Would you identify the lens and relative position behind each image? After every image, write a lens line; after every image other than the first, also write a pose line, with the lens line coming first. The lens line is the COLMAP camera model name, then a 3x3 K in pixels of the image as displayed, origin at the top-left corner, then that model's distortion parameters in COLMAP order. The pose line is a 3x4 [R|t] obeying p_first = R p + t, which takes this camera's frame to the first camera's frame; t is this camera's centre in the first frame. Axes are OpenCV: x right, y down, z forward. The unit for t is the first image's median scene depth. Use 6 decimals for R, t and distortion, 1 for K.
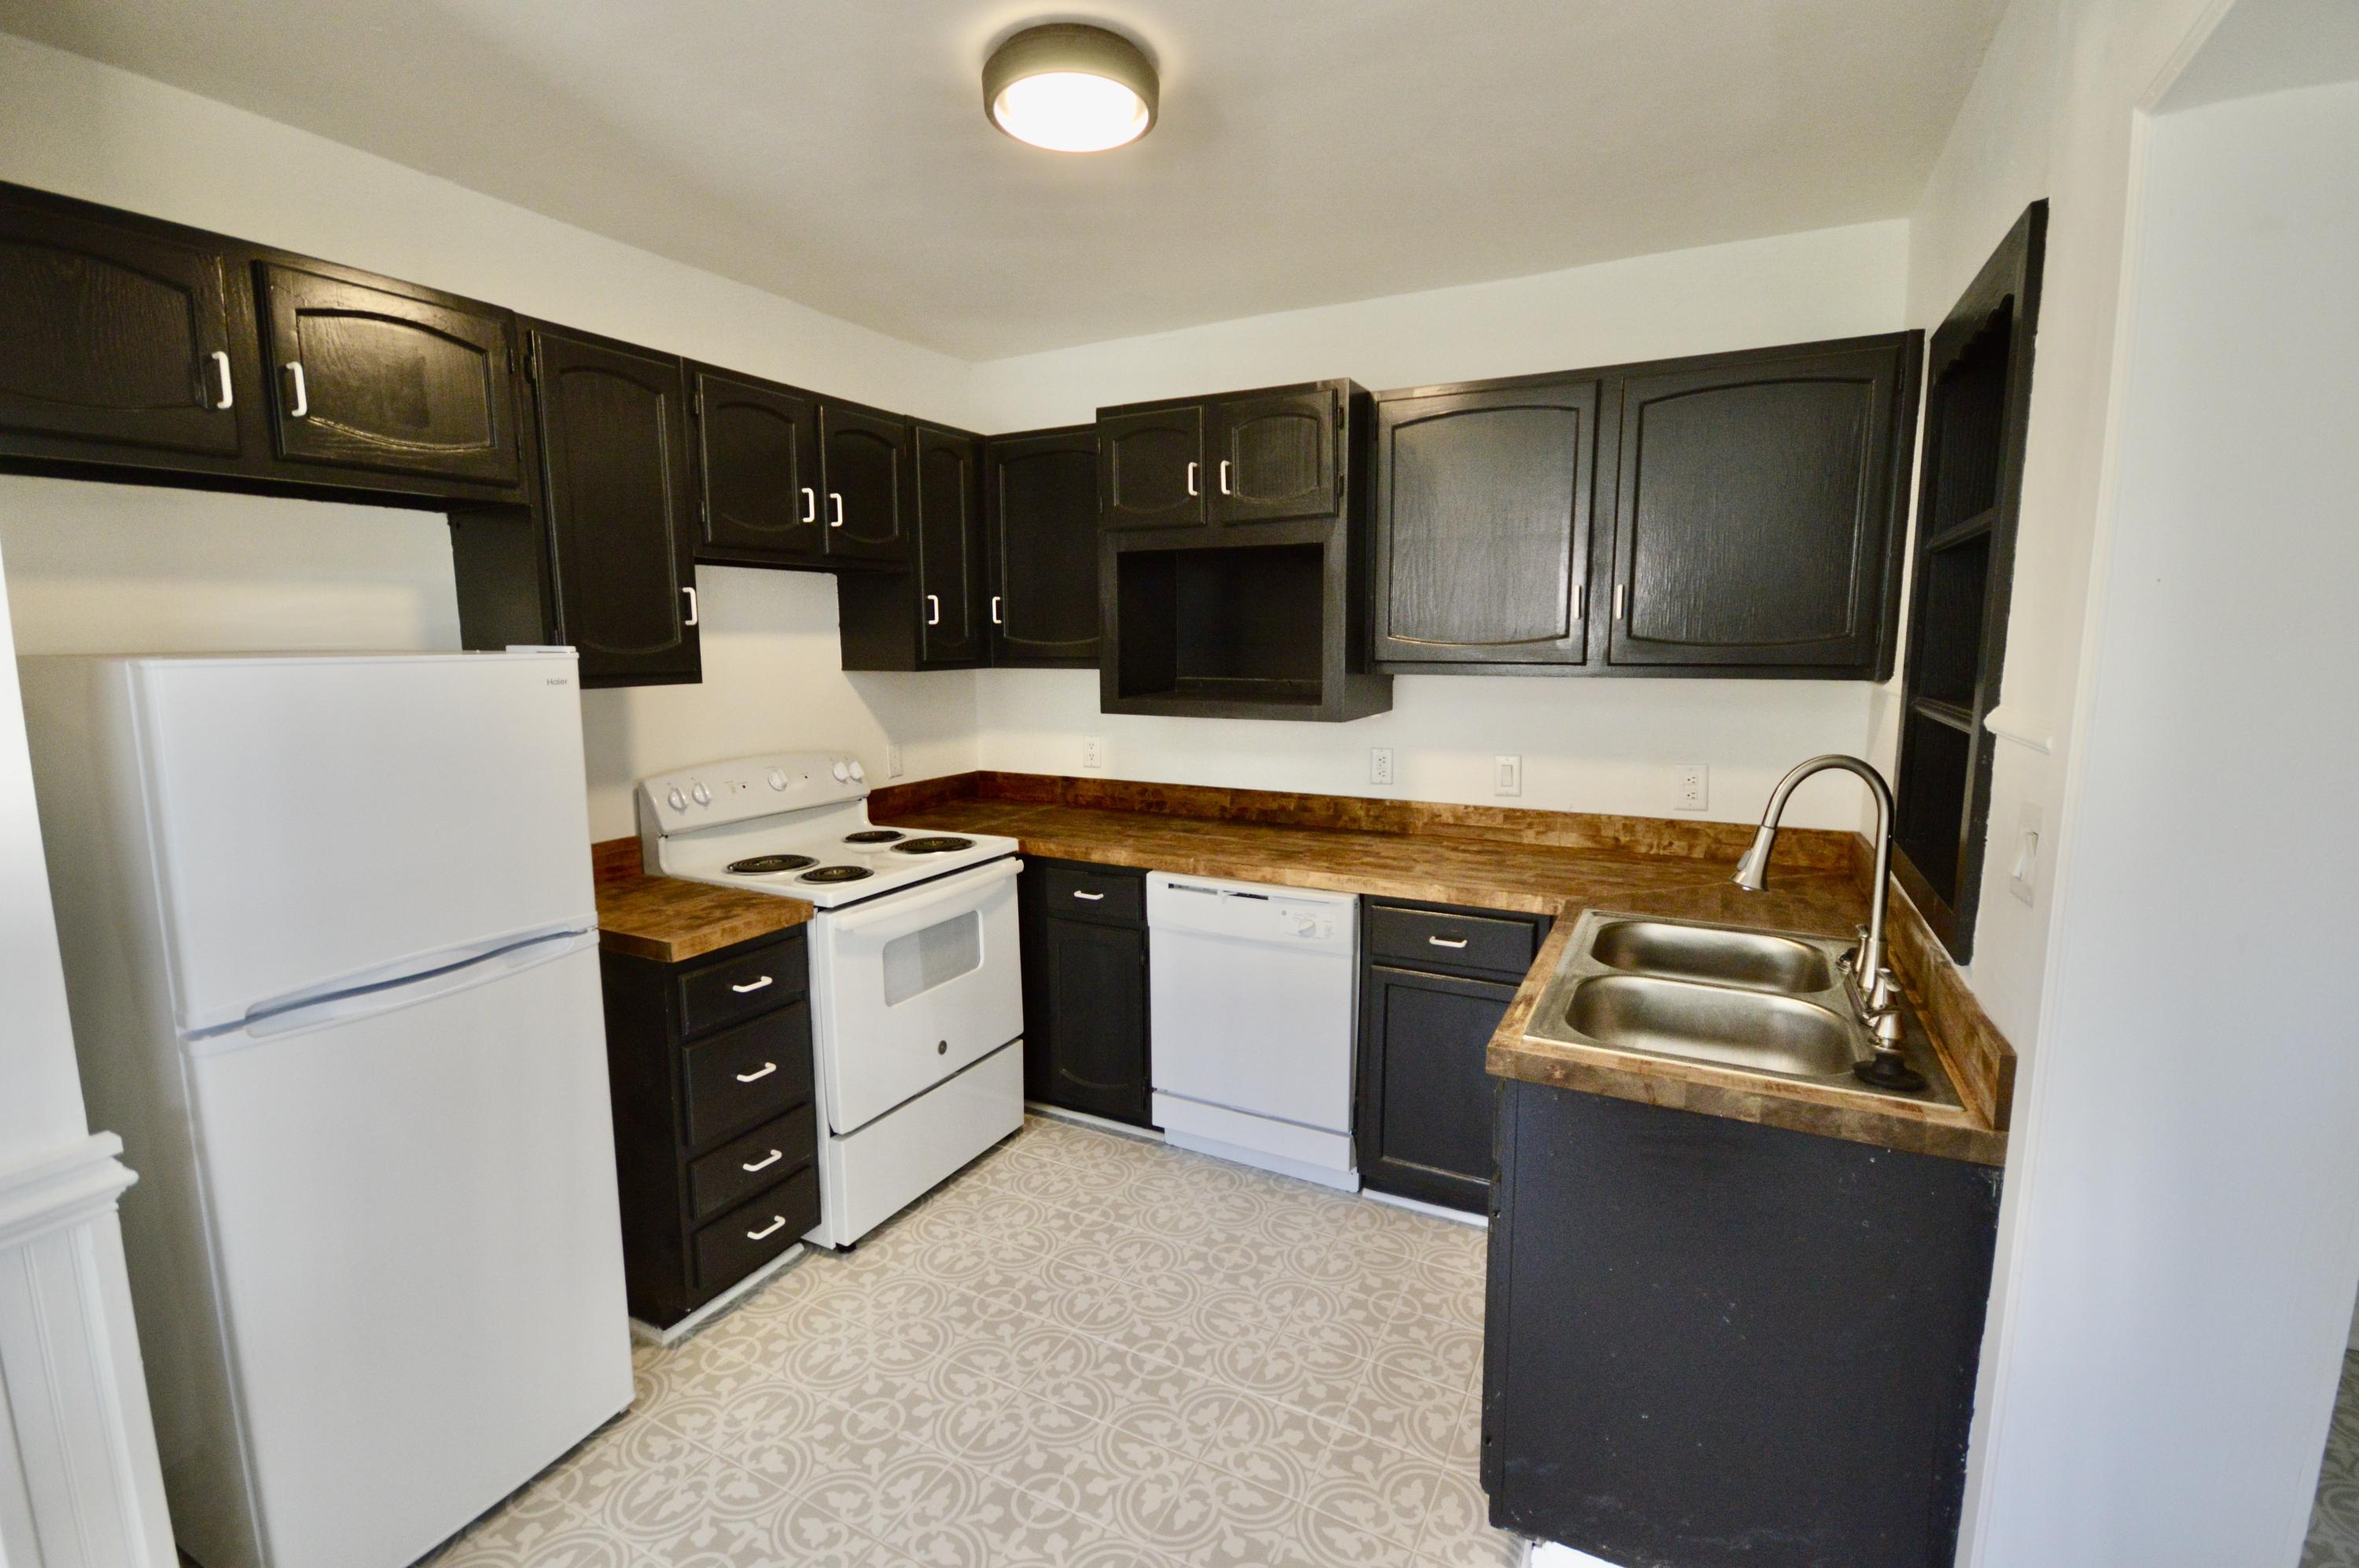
lens RADIAL K [[1032.6, 0, 1171.6], [0, 1032.6, 783.8], [0, 0, 1]] dist [-0.009959, 0.000375]
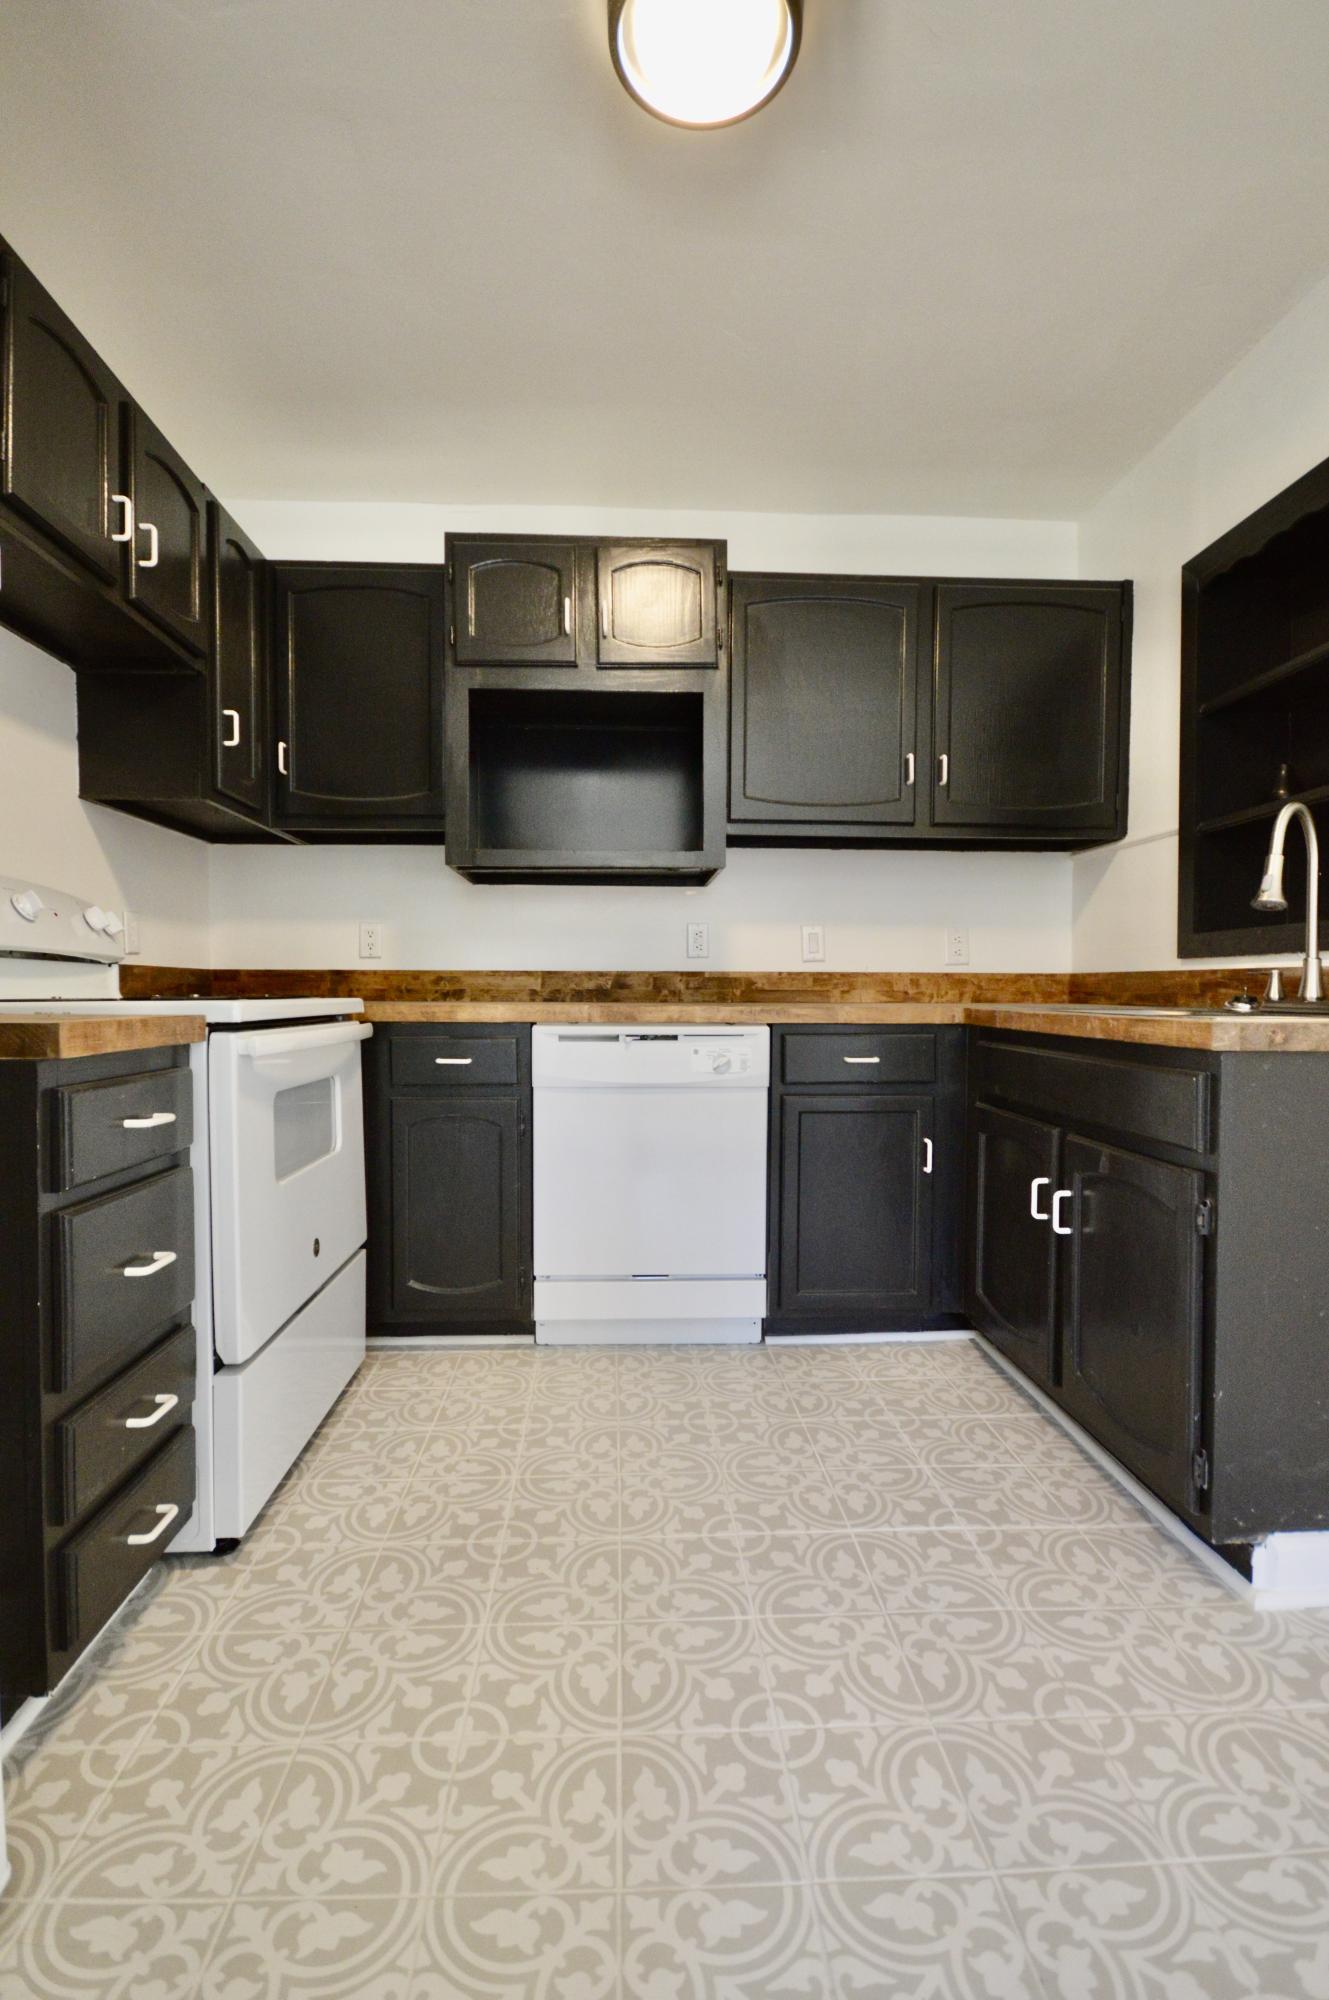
lens RADIAL K [[881.8, 0, 662.5], [0, 881.8, 1014.3], [0, 0, 1]] dist [0.015797, -0.018291]
pose [[0.864046, -0.009032, 0.503332, -0.383504], [0.065479, 0.993362, -0.094579, 0.190400], [-0.499136, 0.114678, 0.858902, 0.340887]]
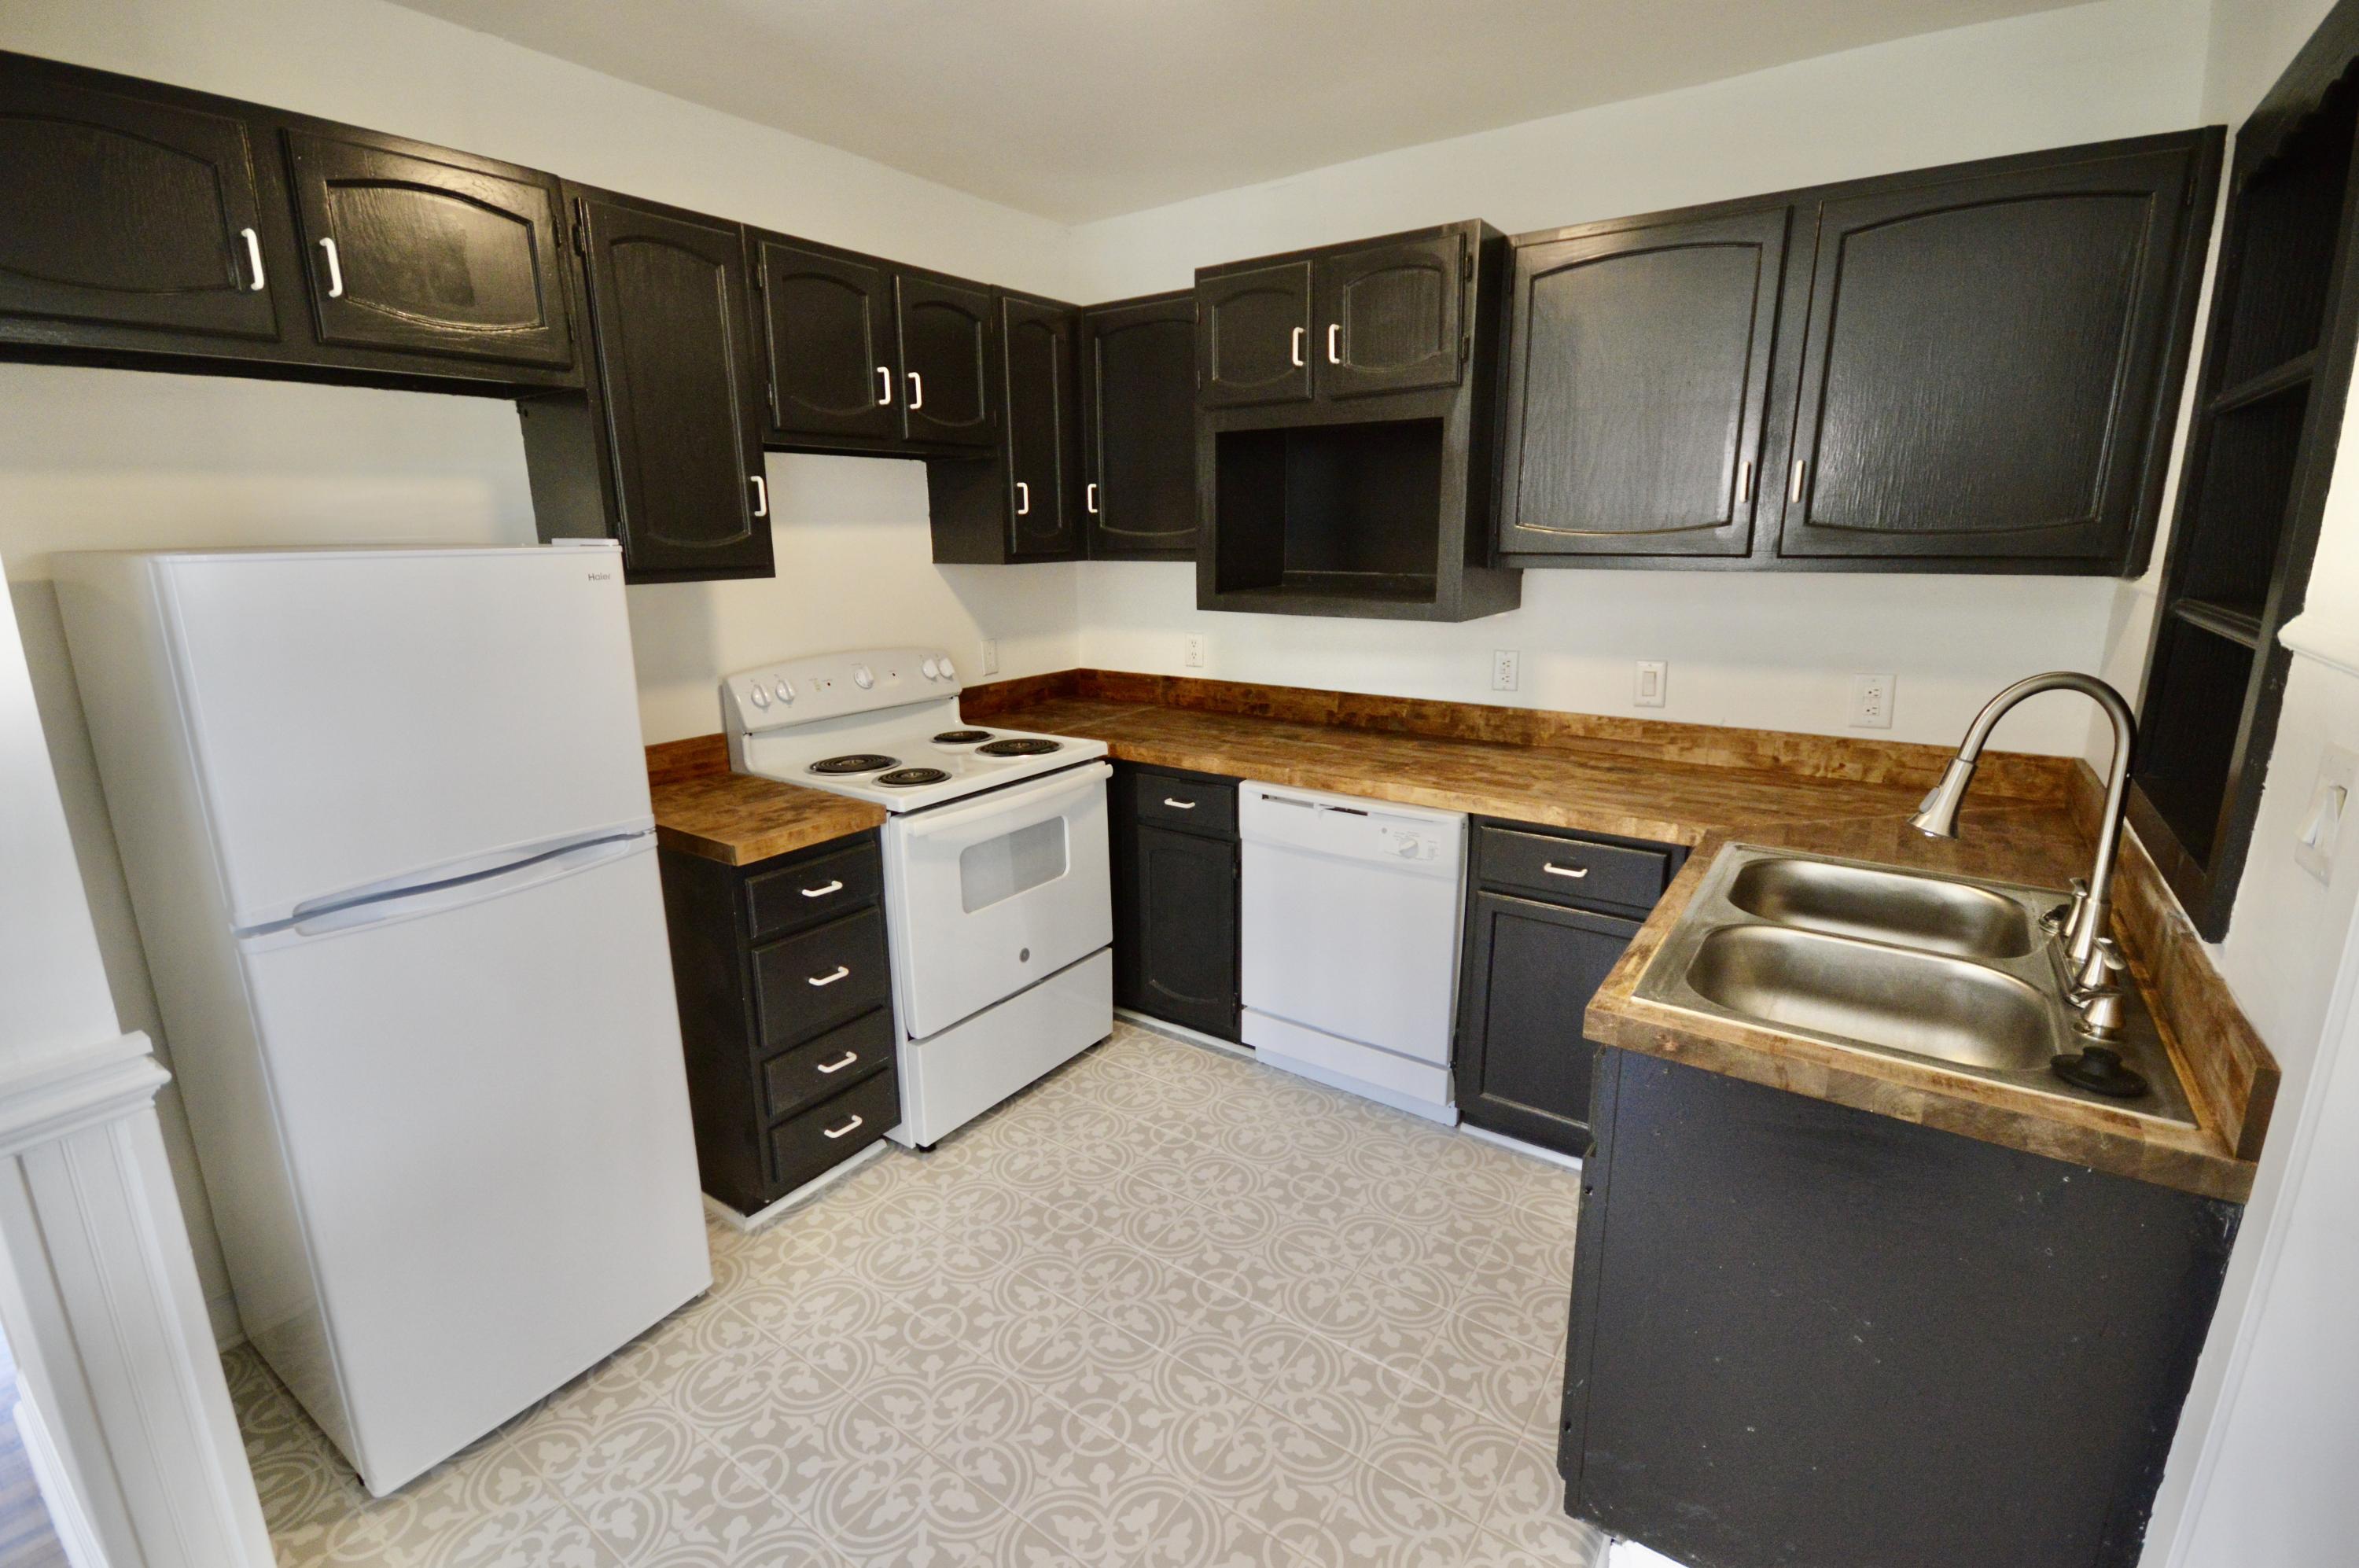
lens RADIAL K [[1033.4, 0, 1168.6], [0, 1033.4, 780.5], [0, 0, 1]] dist [0.000572, -0.009322]
pose [[0.990865, 0.026920, -0.132142, 0.044583], [-0.013793, 0.994965, 0.099269, -0.009741], [0.134149, -0.096539, 0.986247, 0.076888]]
